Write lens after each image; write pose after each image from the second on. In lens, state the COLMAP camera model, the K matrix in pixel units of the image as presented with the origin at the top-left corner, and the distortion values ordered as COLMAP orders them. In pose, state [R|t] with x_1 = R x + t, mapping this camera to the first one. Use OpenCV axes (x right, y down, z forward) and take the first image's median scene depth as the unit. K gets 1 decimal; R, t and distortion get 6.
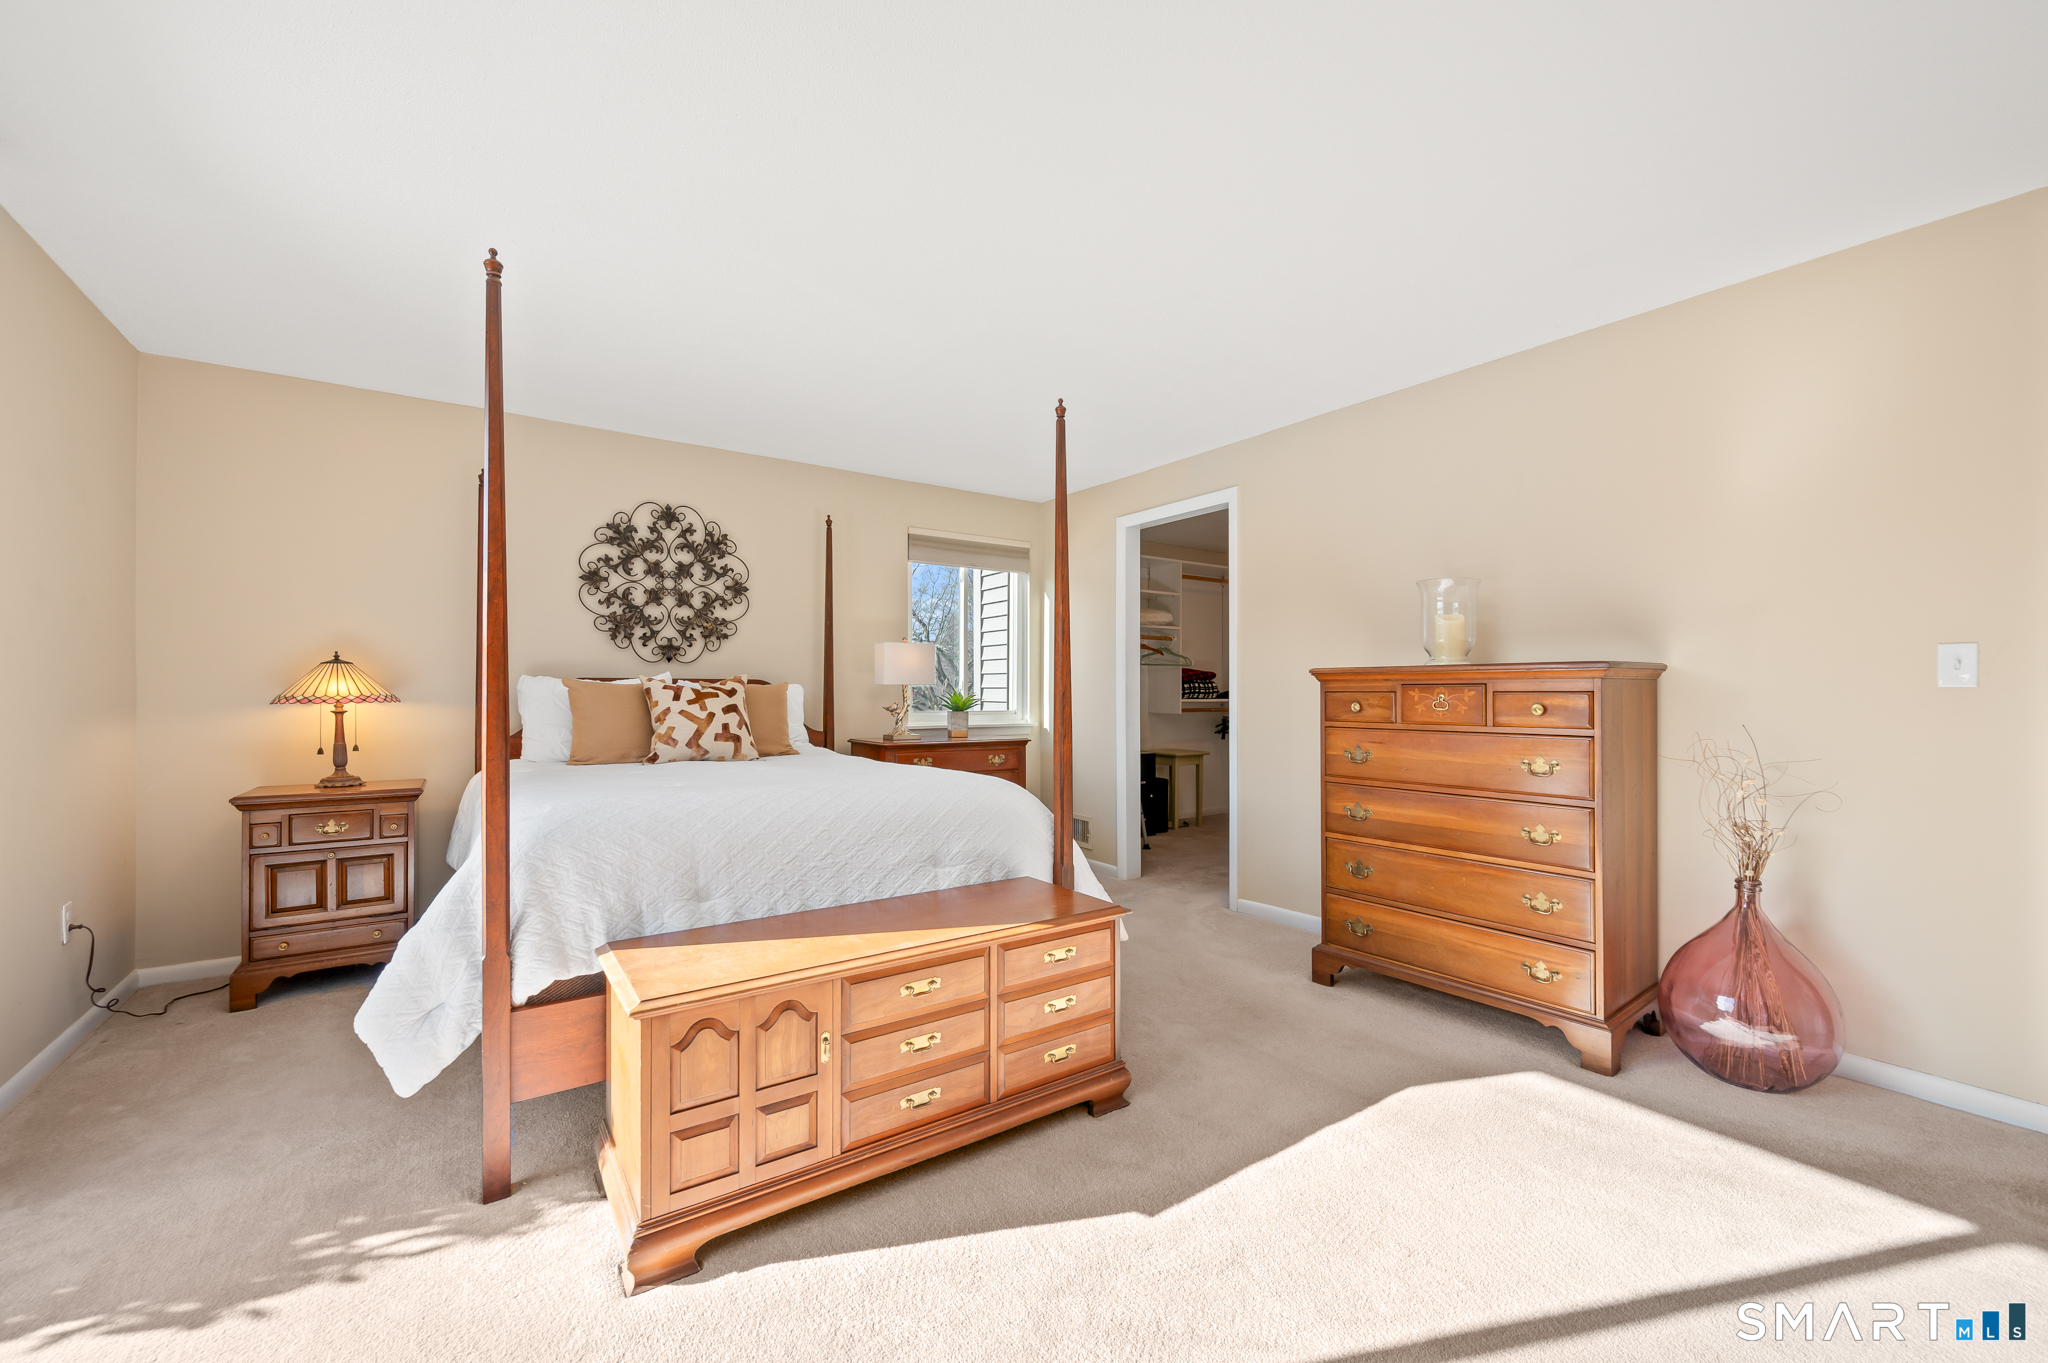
lens RADIAL K [[814.5, 0, 1035.5], [0, 814.5, 689.6], [0, 0, 1]] dist [0.000078, 0.000142]
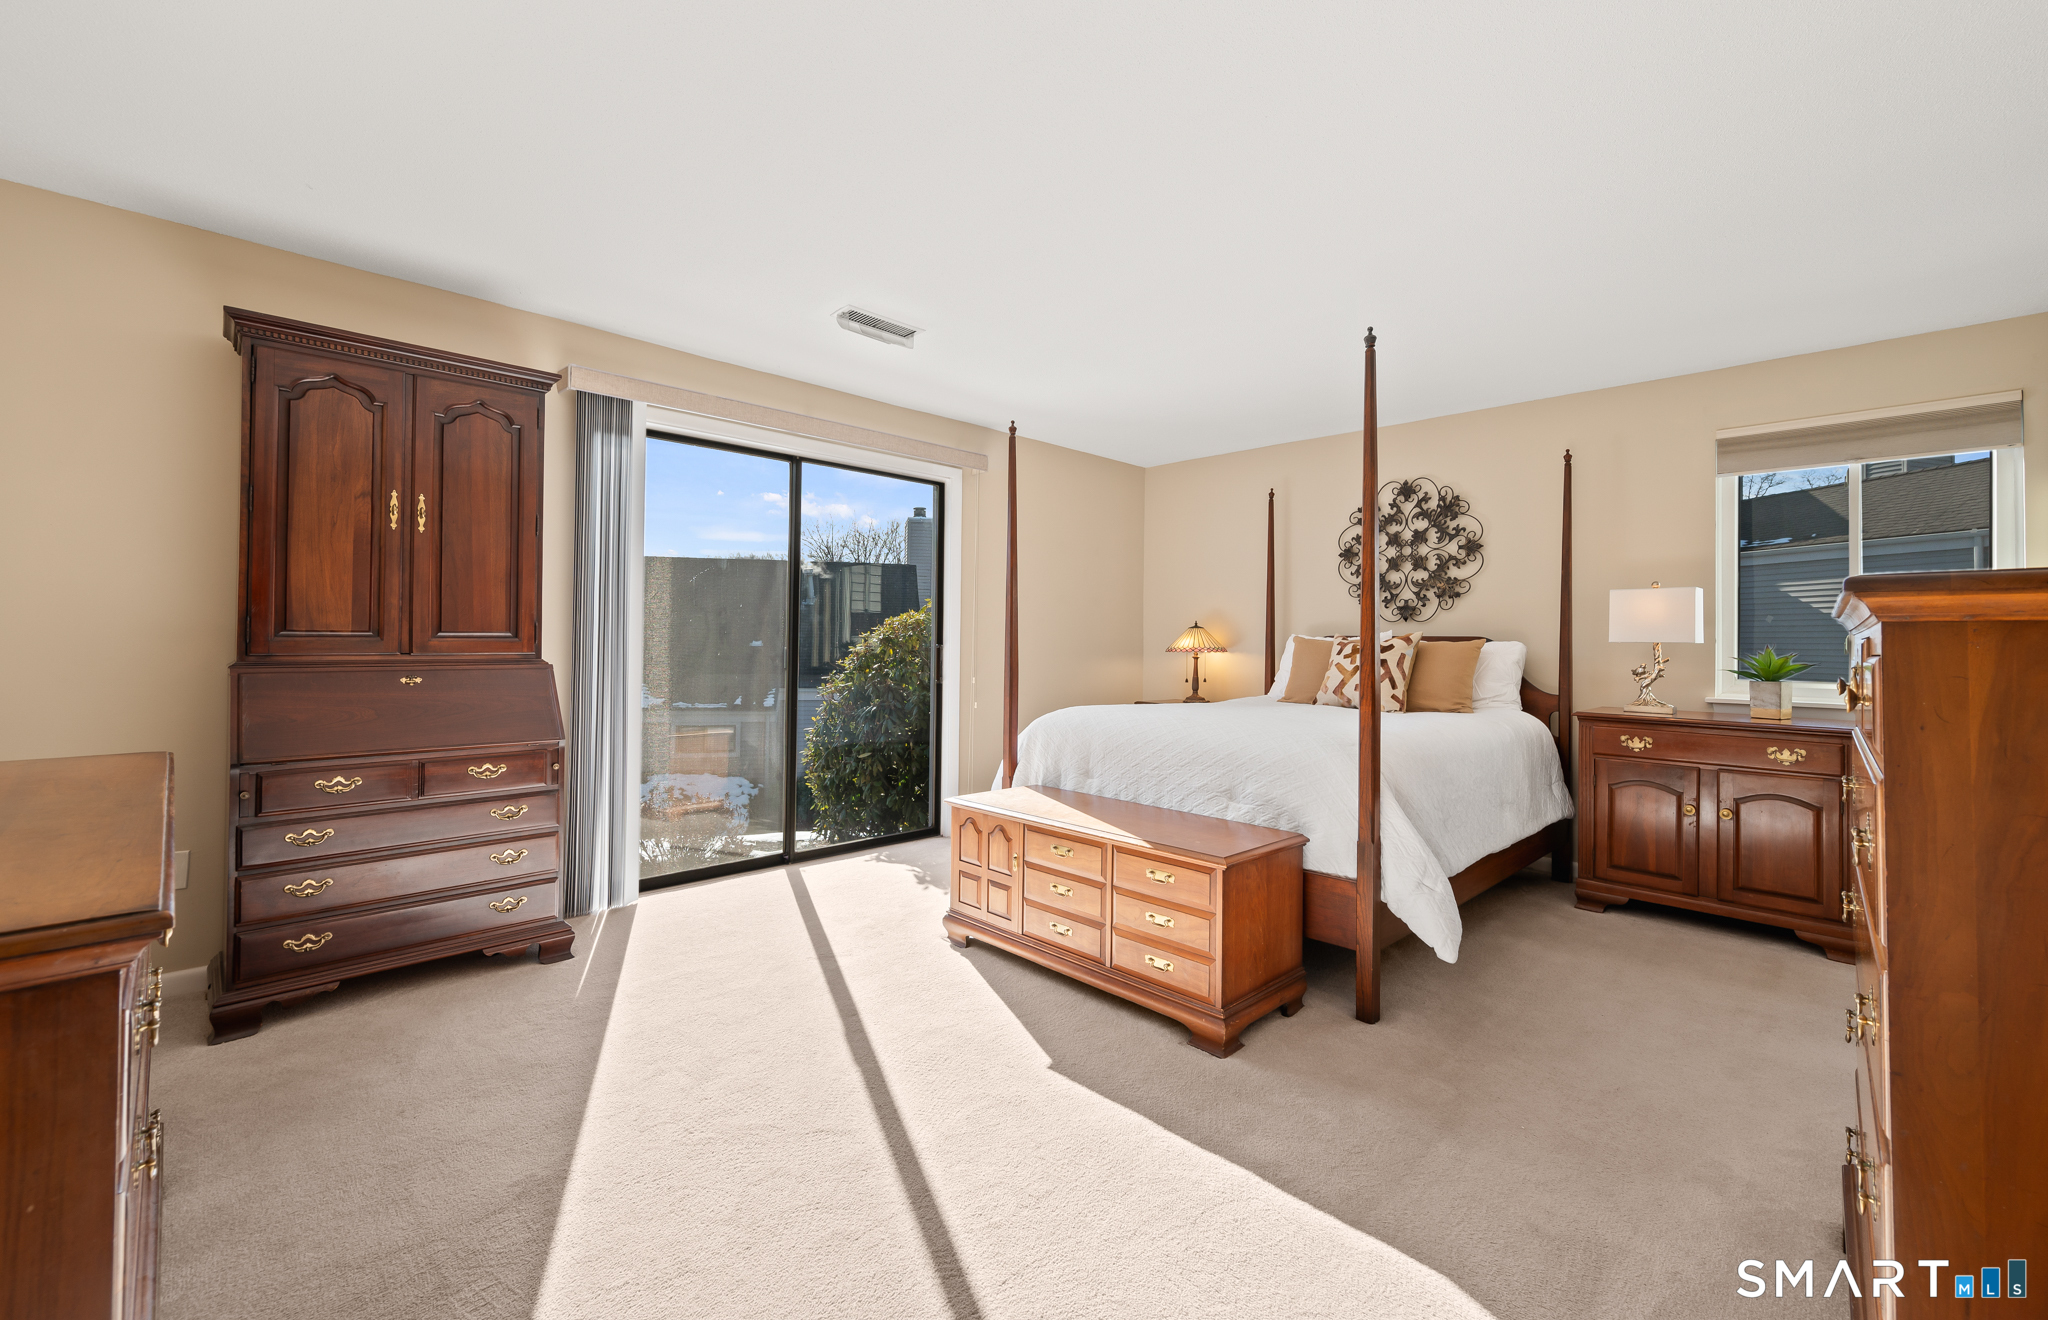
lens RADIAL K [[806.5, 0, 1028.1], [0, 806.5, 633.6], [0, 0, 1]] dist [-0.000044, 0.000007]
pose [[0.173118, -0.008299, -0.984866, 0.547771], [-0.009640, 0.999902, -0.010120, -0.001093], [0.984854, 0.011246, 0.173022, 0.303599]]
